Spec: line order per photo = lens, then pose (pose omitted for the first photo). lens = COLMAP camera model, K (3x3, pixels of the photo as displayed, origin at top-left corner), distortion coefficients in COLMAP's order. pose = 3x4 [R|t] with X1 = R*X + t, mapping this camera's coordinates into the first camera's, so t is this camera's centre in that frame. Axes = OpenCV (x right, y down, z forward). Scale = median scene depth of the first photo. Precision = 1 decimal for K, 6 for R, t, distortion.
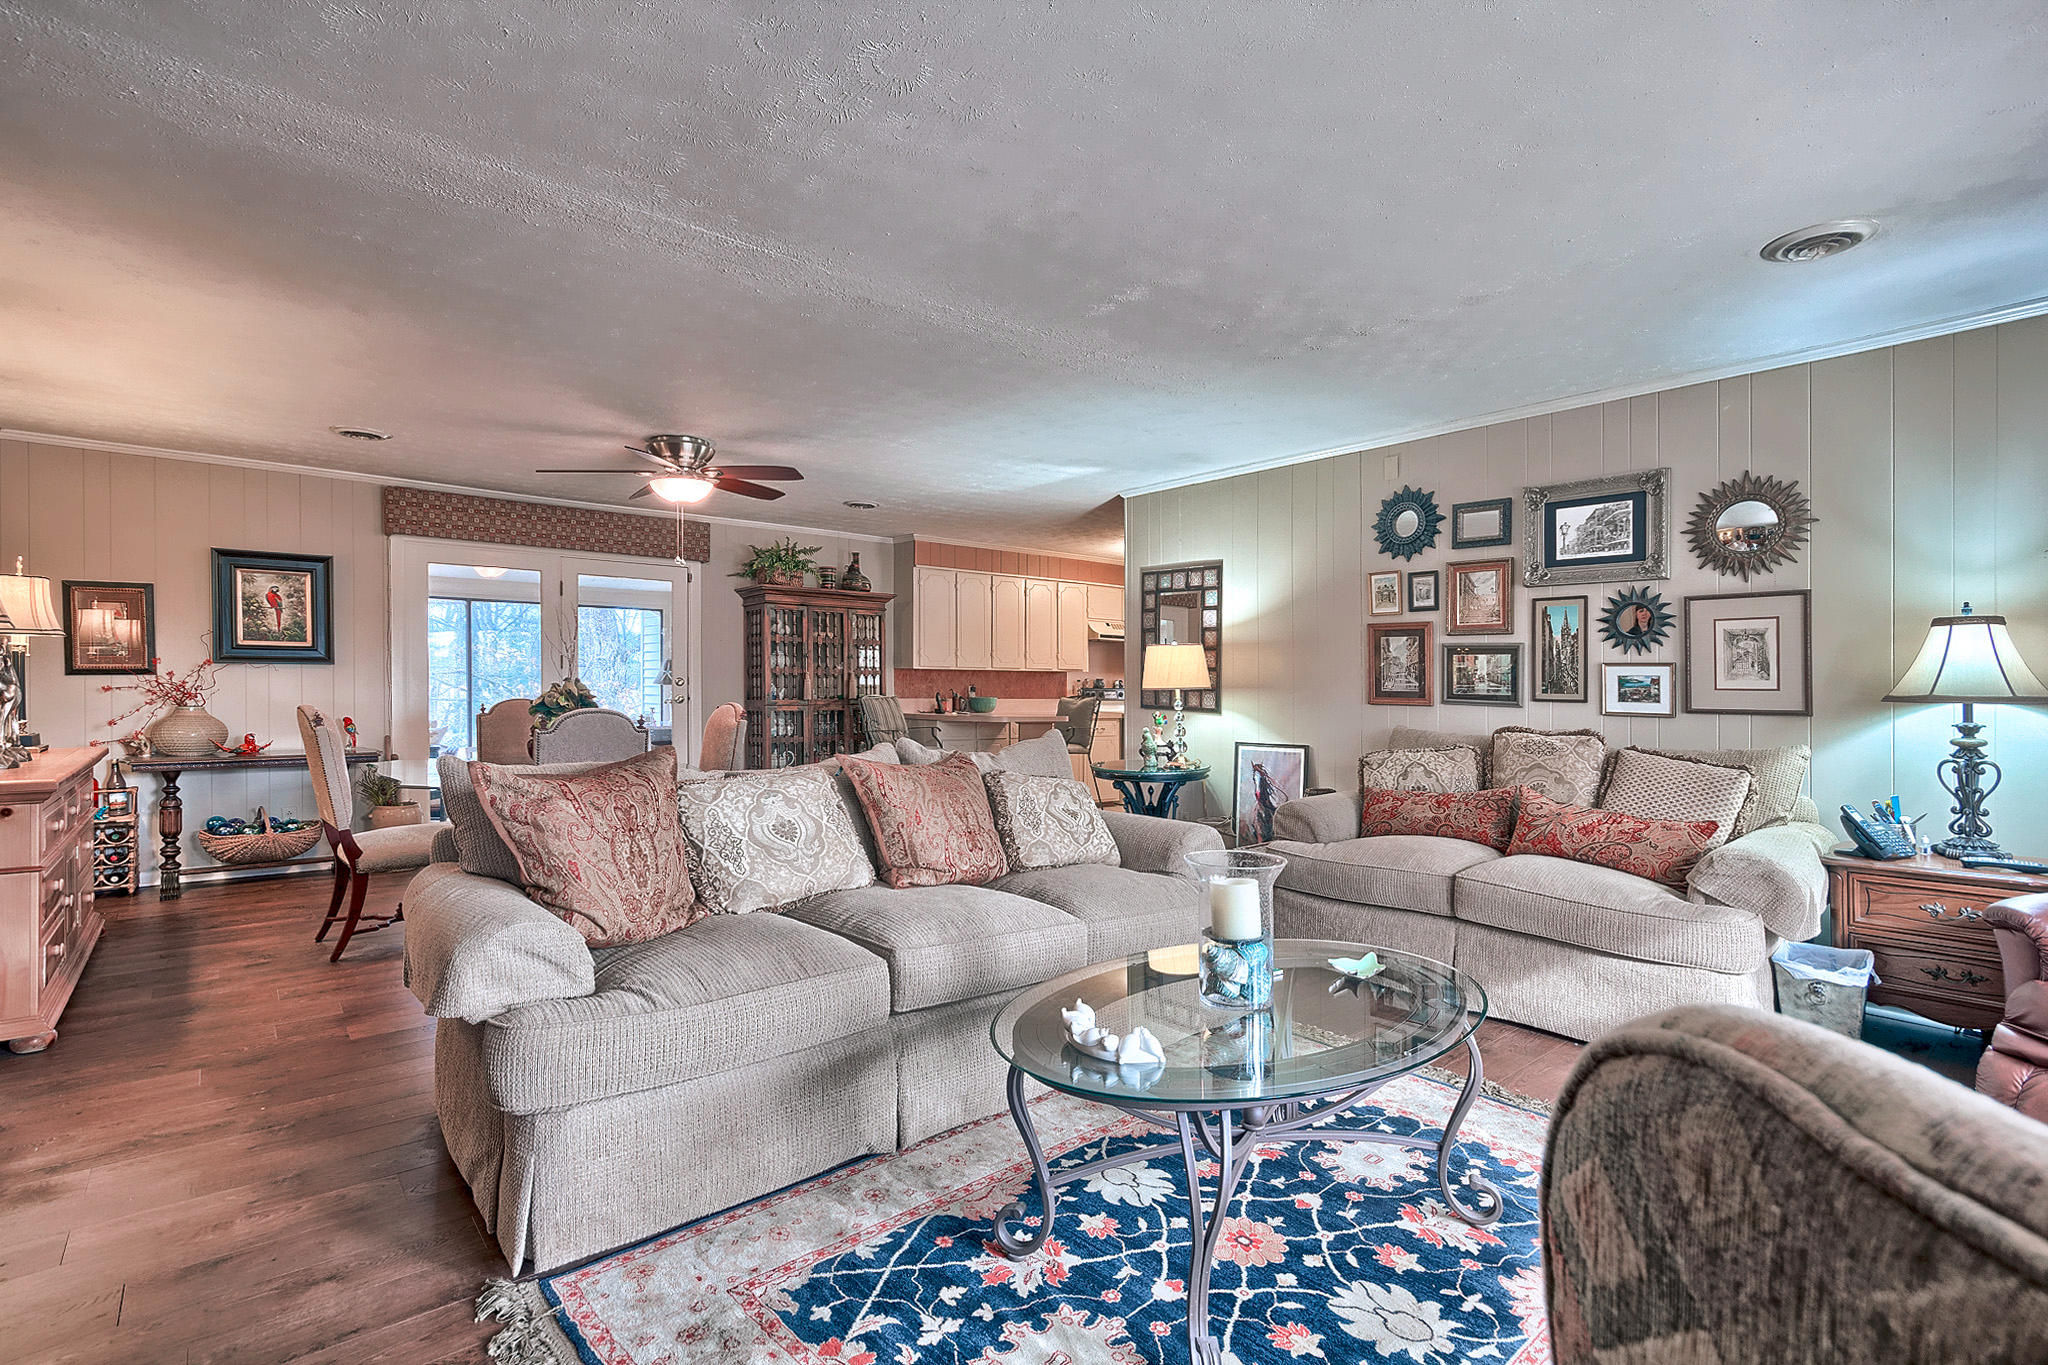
lens RADIAL K [[965.1, 0, 1026.5], [0, 965.1, 728.0], [0, 0, 1]] dist [-0.003561, -0.000860]
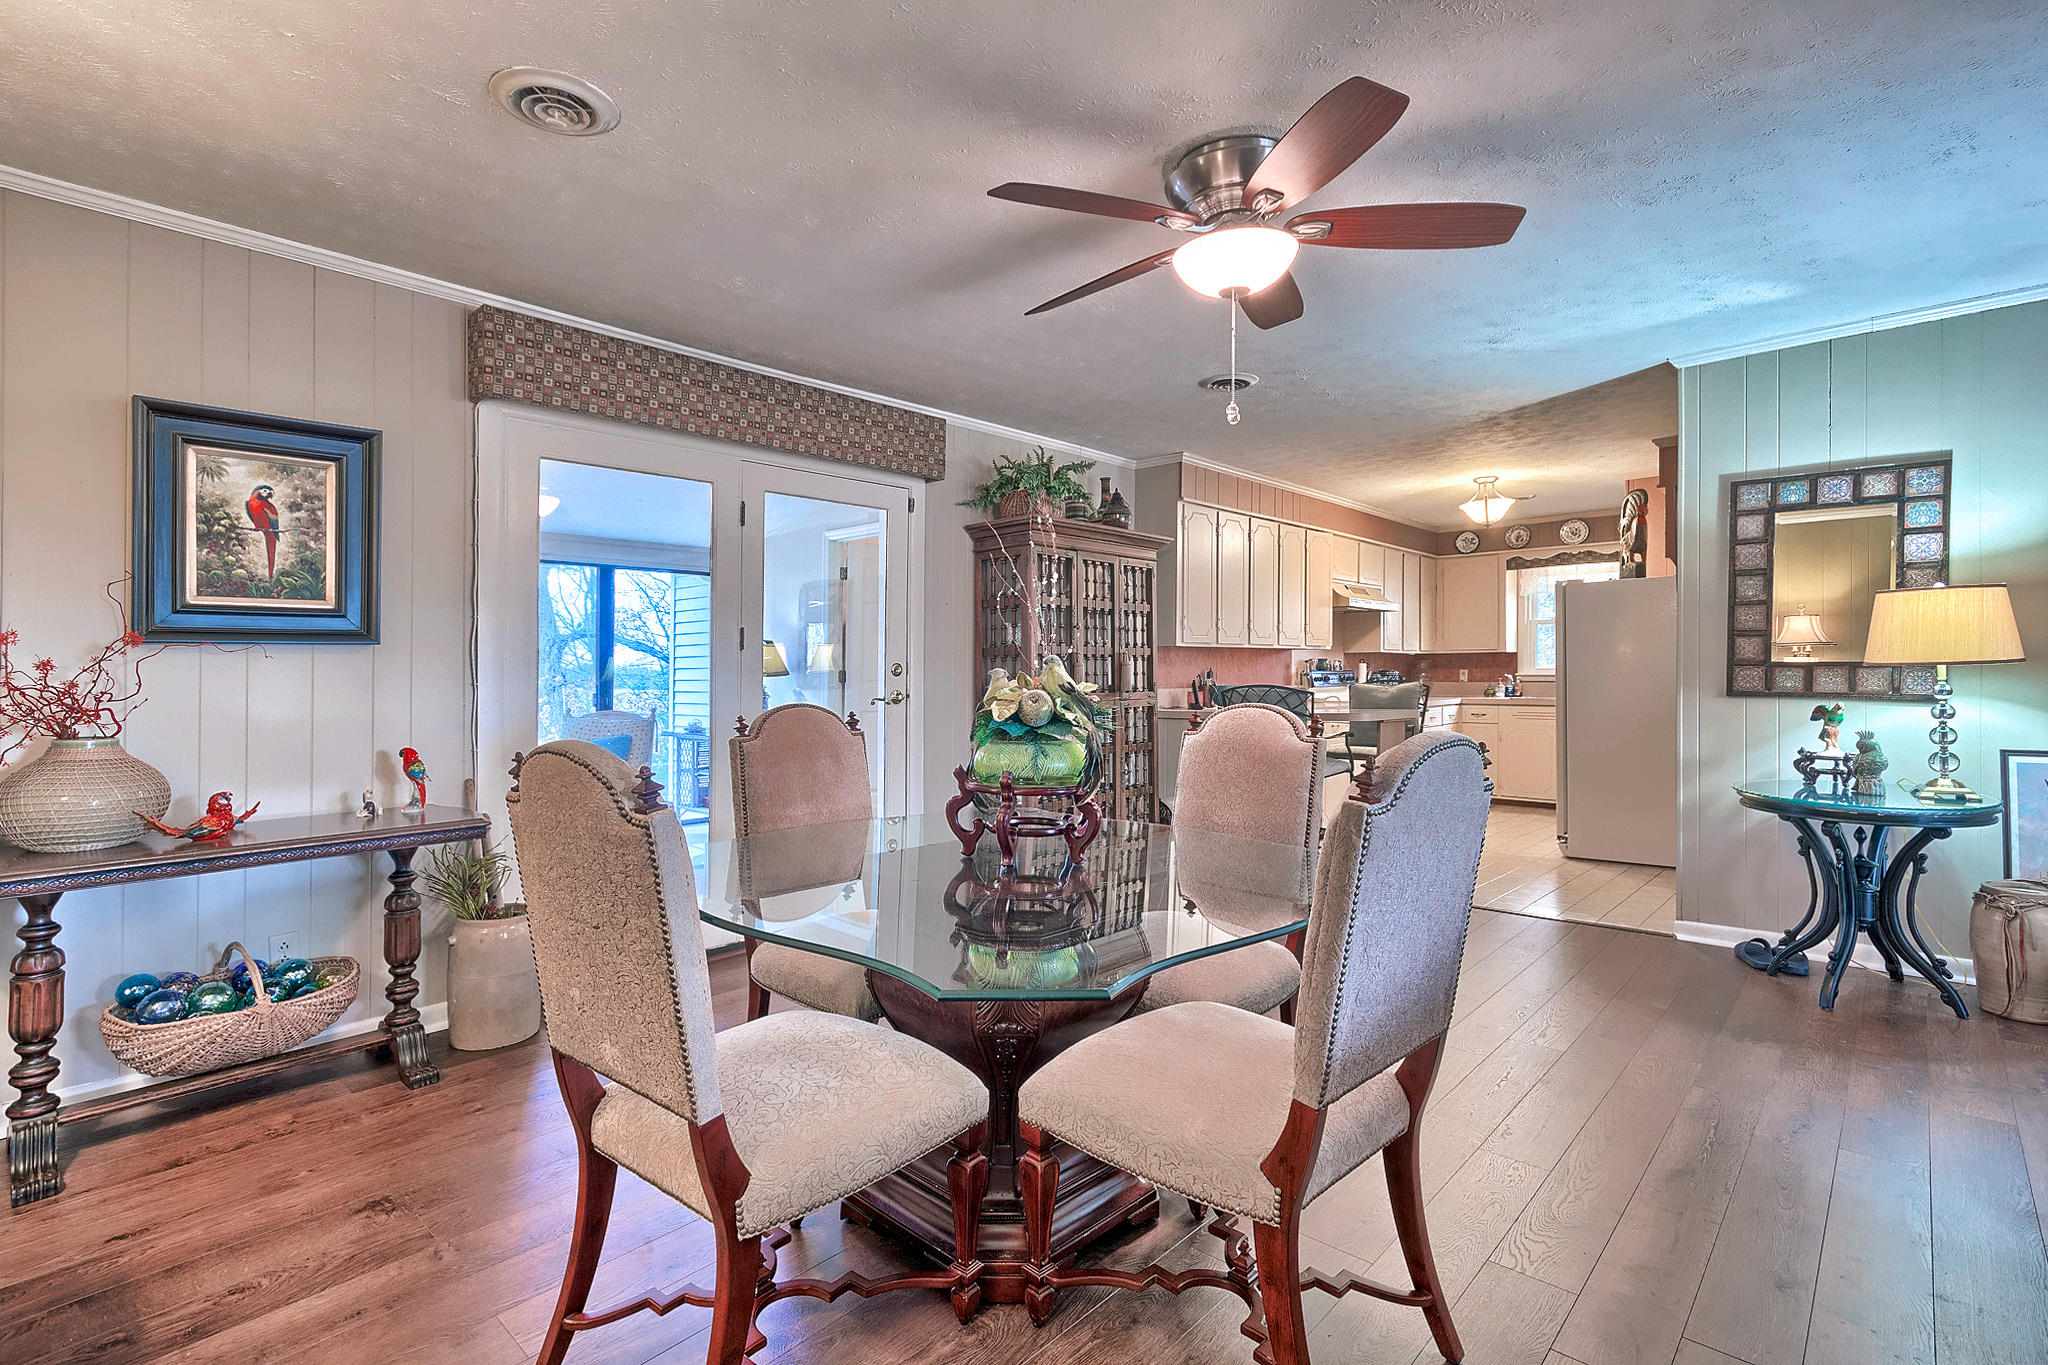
lens RADIAL K [[965.1, 0, 1018.5], [0, 965.1, 682.8], [0, 0, 1]] dist [-0.003561, -0.000860]
pose [[0.993390, -0.019689, 0.113084, -0.450214], [0.023607, 0.999163, -0.033418, -0.021482], [-0.112332, 0.035867, 0.993023, 0.467375]]
